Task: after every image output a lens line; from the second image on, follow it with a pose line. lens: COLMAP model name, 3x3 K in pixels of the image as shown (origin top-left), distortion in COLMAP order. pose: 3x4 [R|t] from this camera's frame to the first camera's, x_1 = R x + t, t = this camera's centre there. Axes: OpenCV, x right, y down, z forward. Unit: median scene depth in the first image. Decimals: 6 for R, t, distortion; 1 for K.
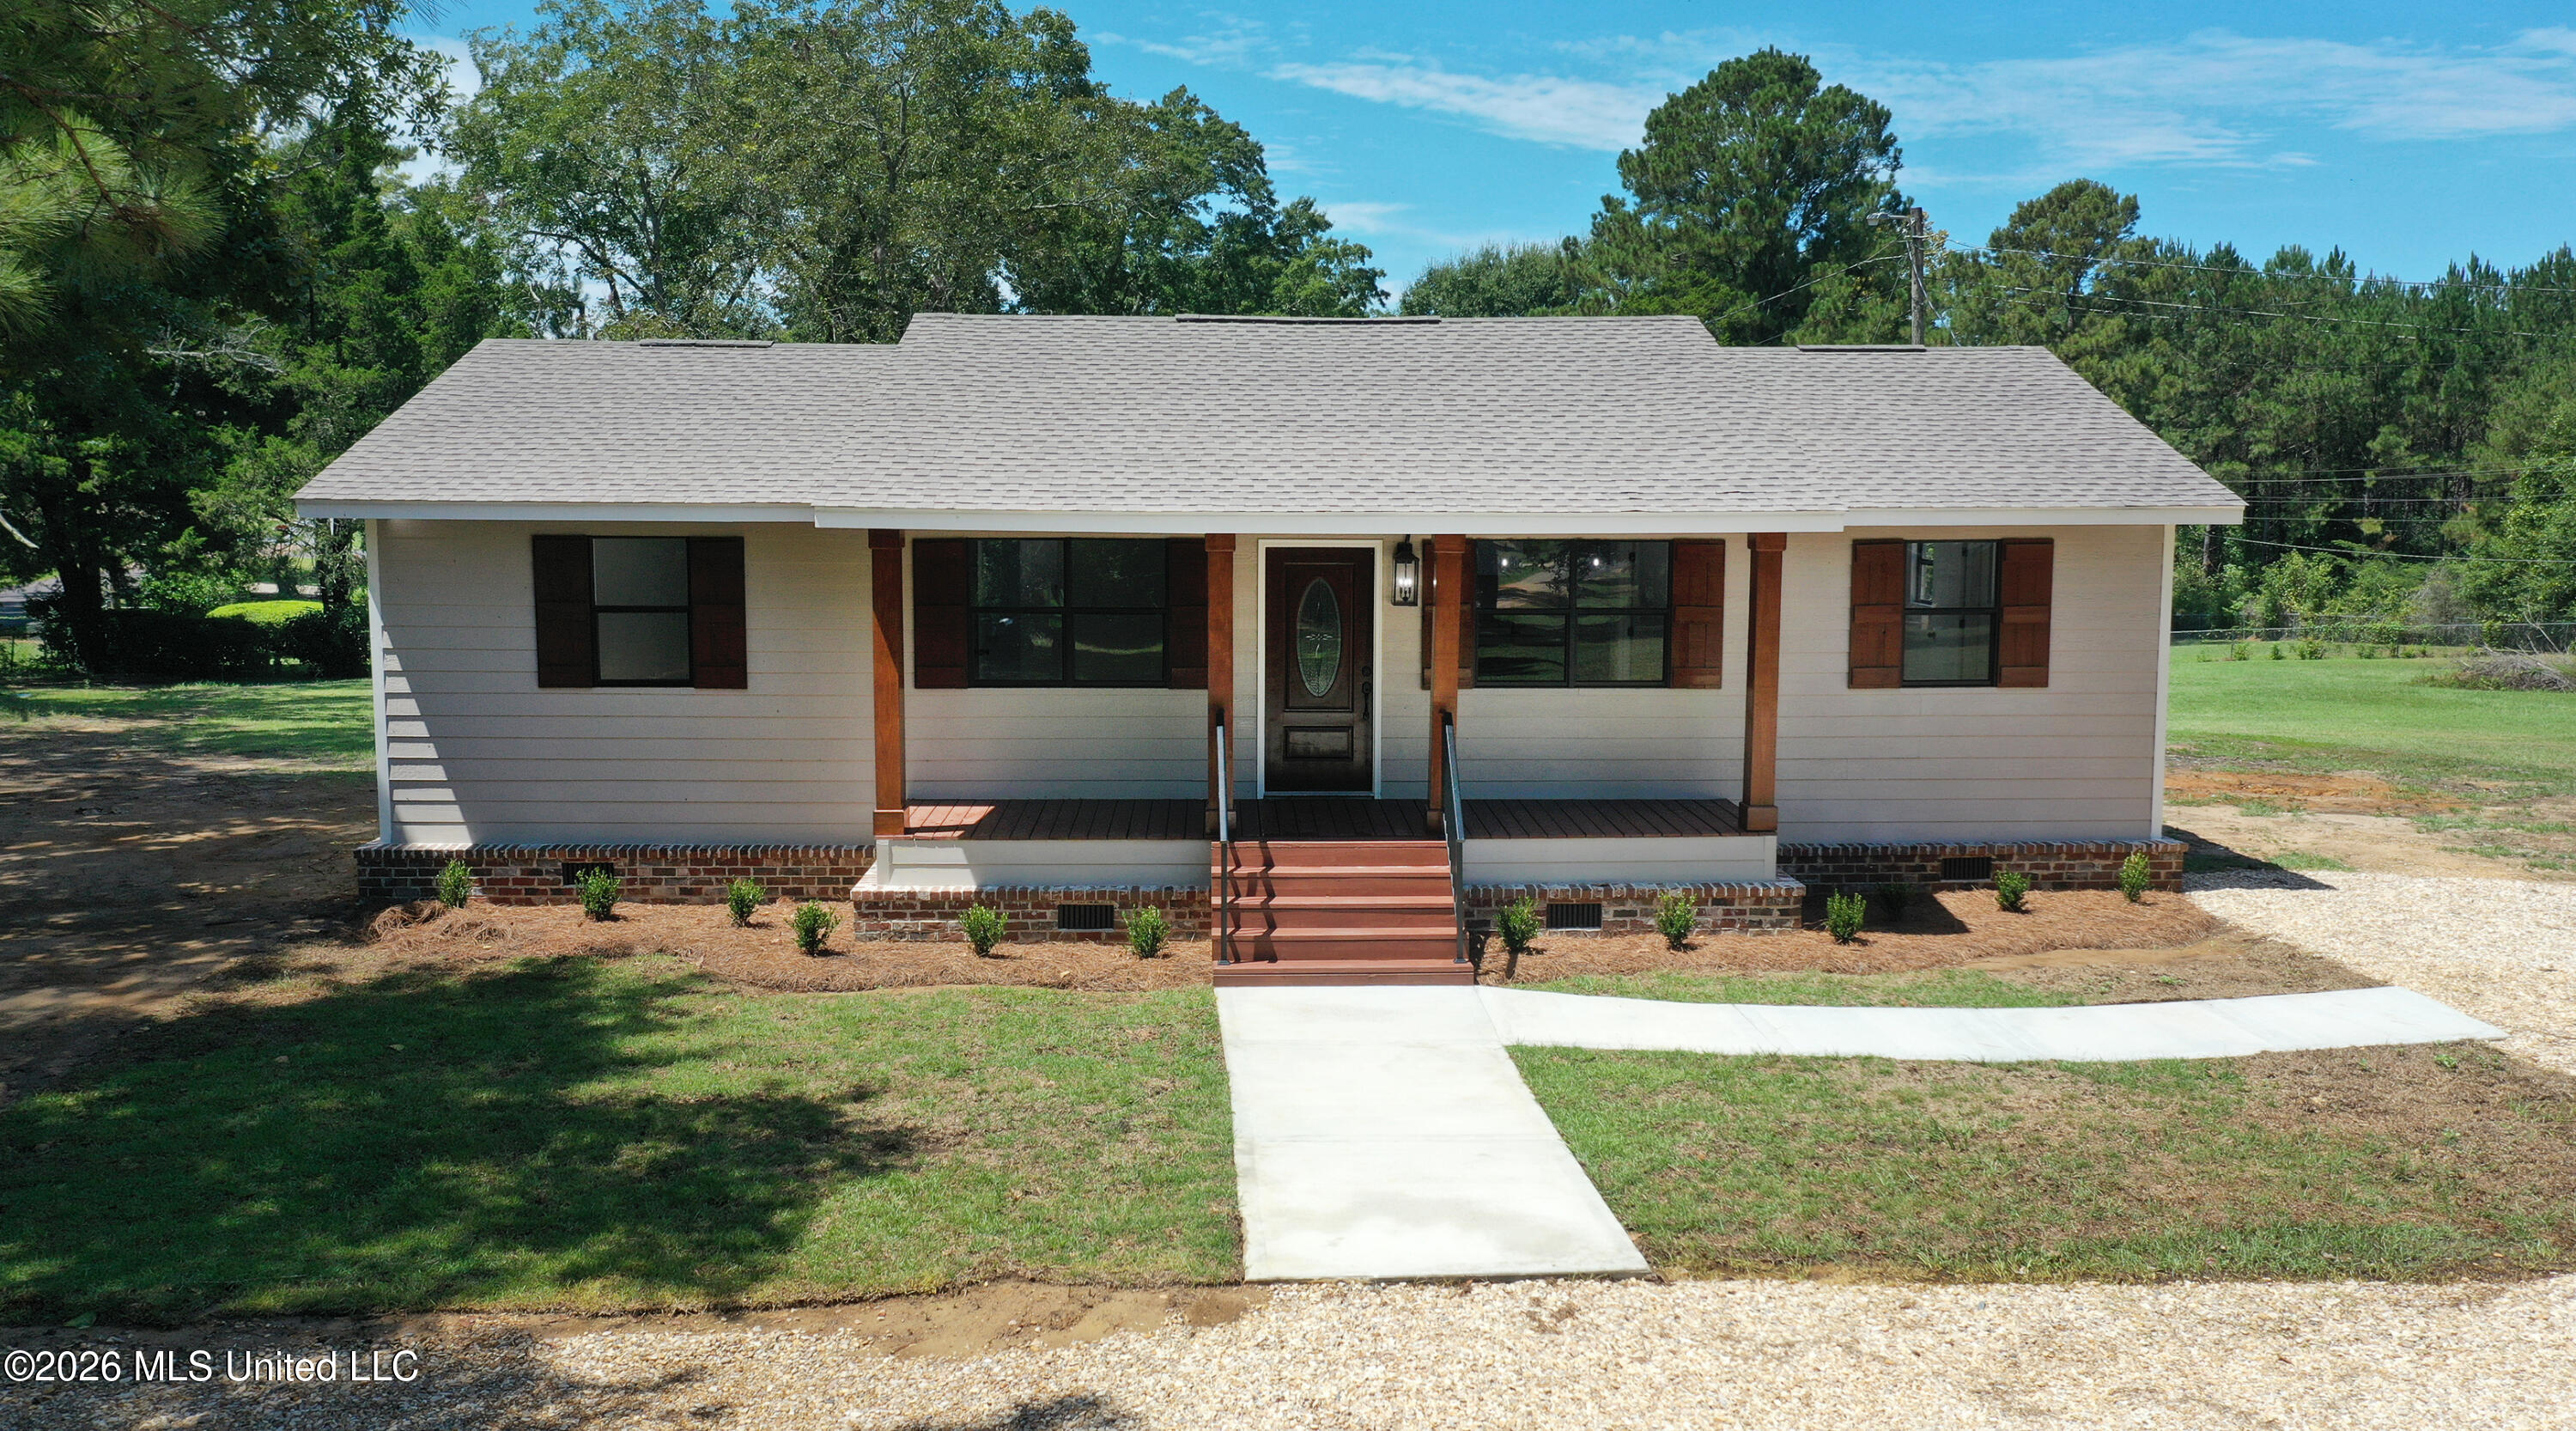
lens RADIAL K [[2031.7, 0, 1288.0], [0, 2031.7, 715.5], [0, 0, 1]] dist [-0.001702, 0.000597]
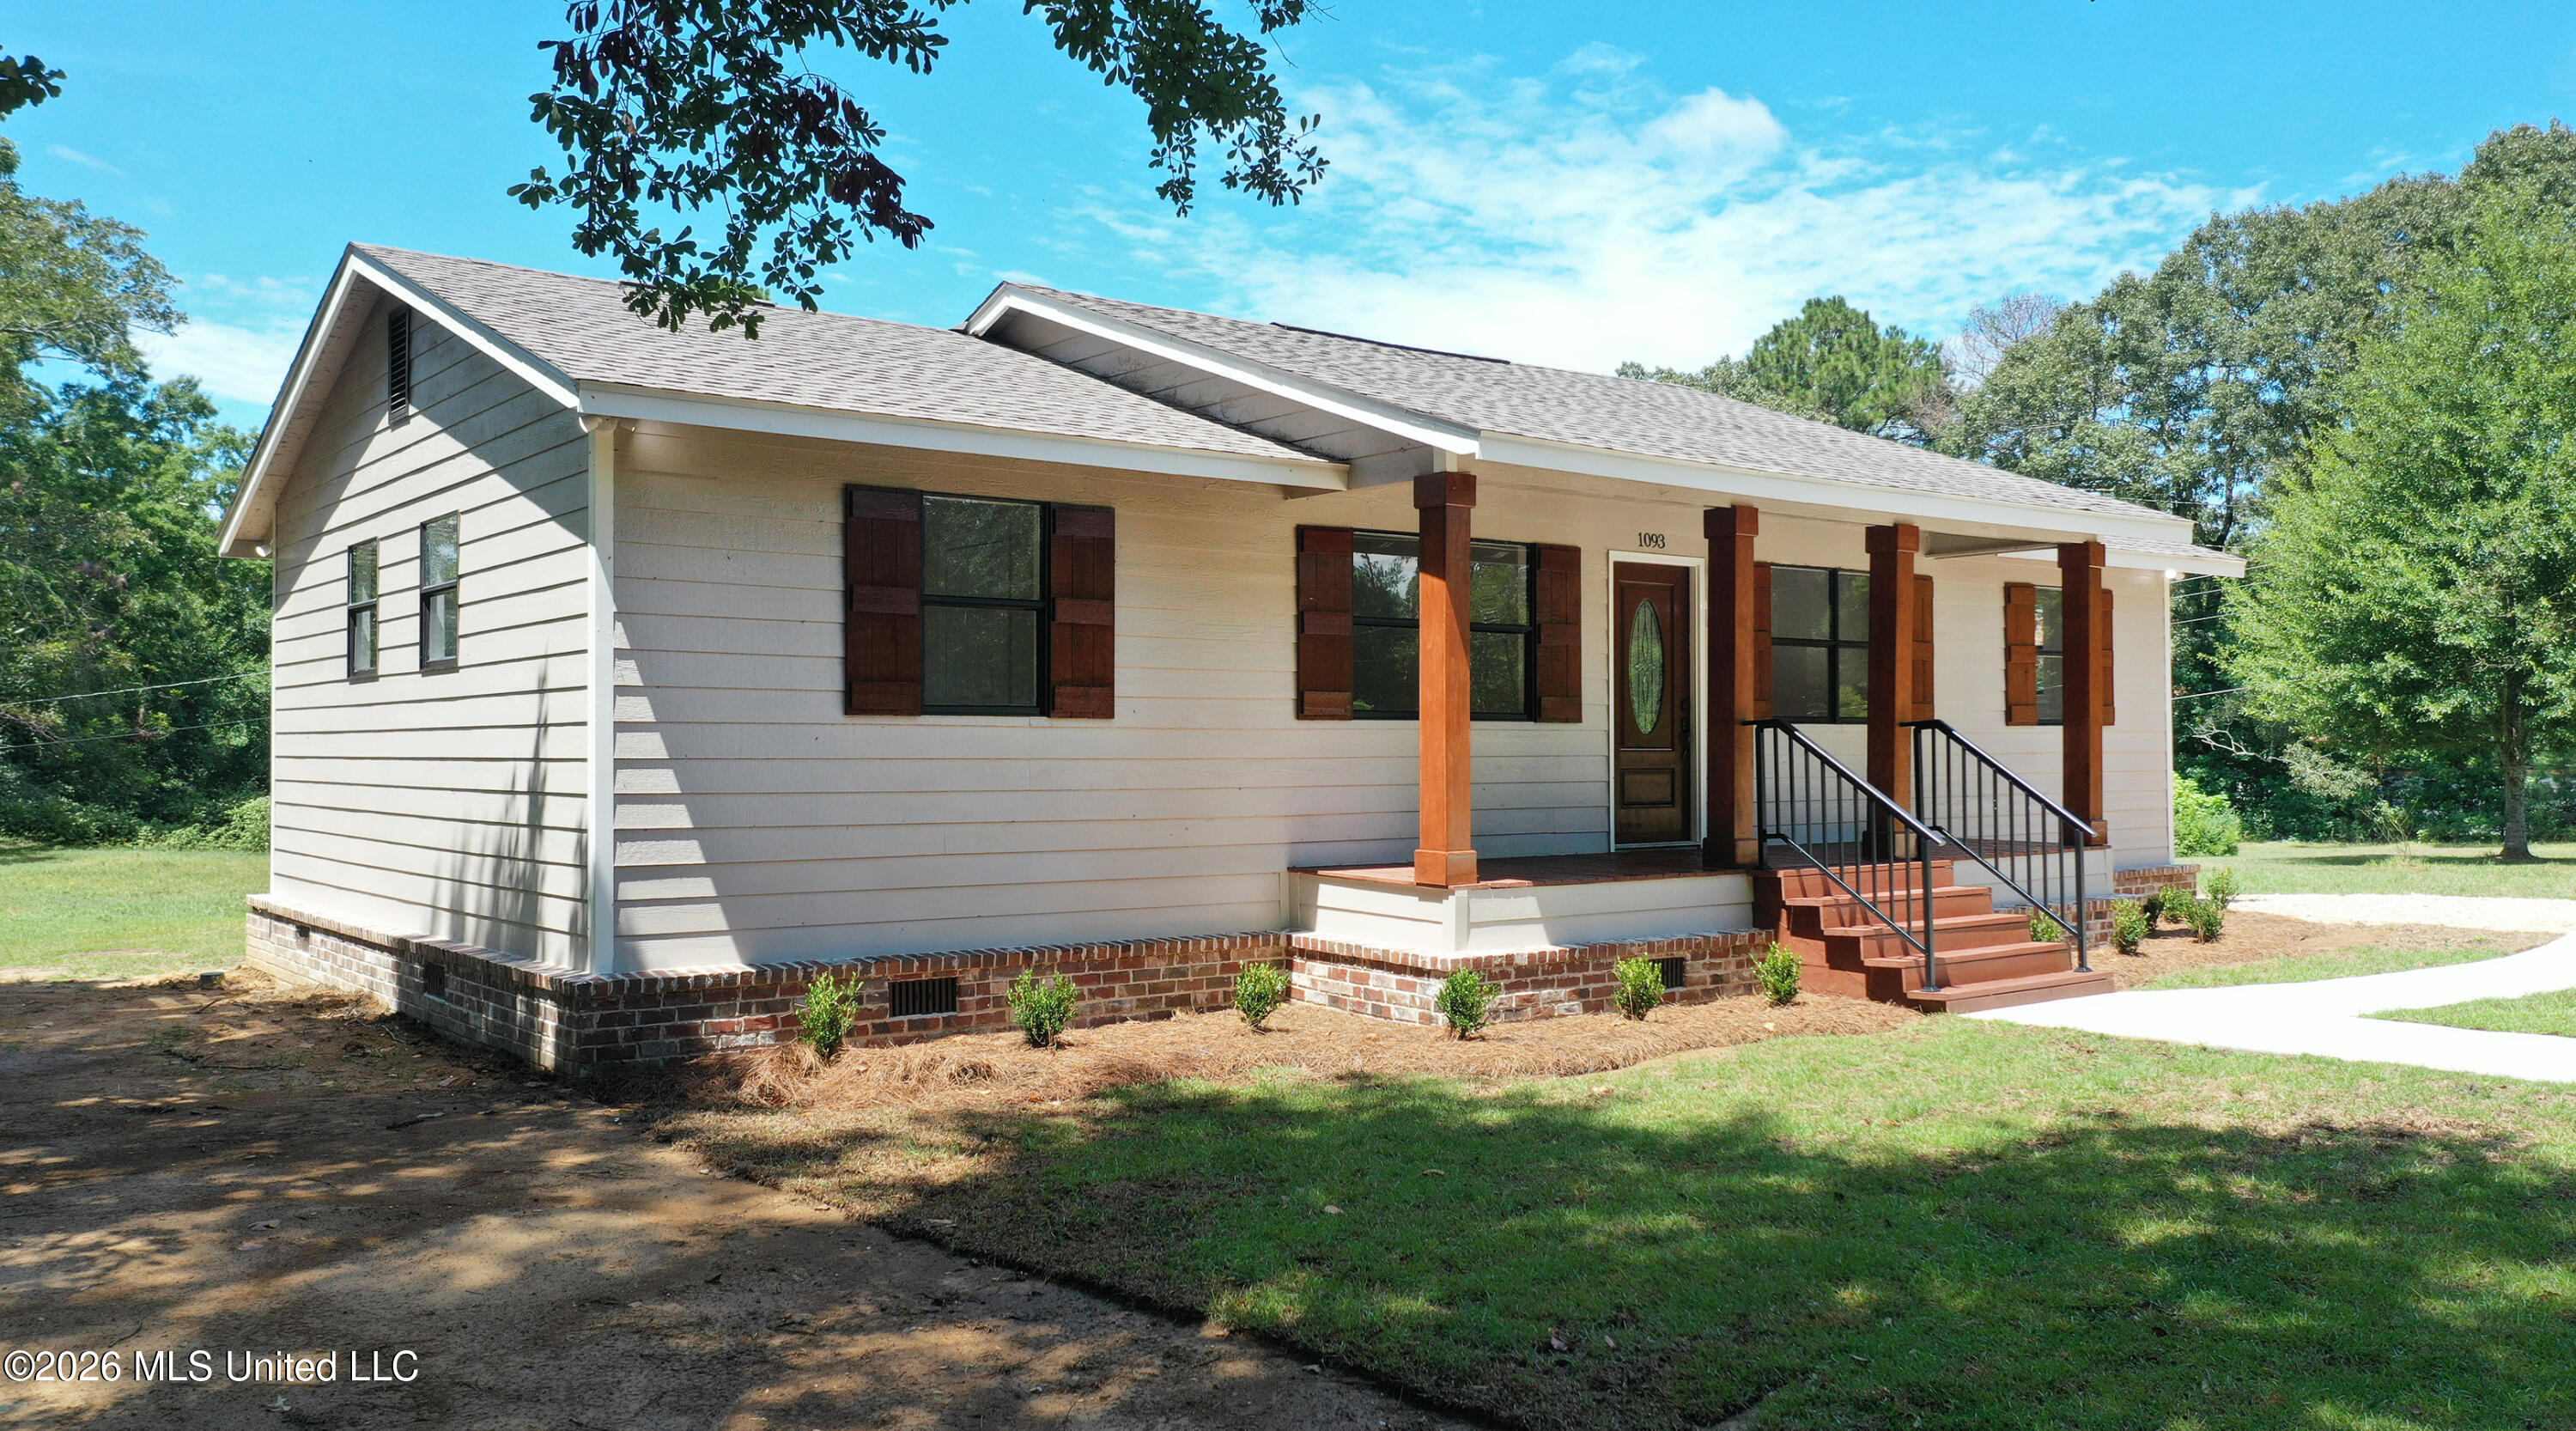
lens RADIAL K [[2031.7, 0, 1288.0], [0, 2031.7, 715.5], [0, 0, 1]] dist [-0.001702, 0.000597]
pose [[0.809571, 0.003860, 0.587010, -0.636165], [0.074774, 0.991155, -0.109643, 0.068674], [-0.582241, 0.132657, 0.802121, 0.391888]]
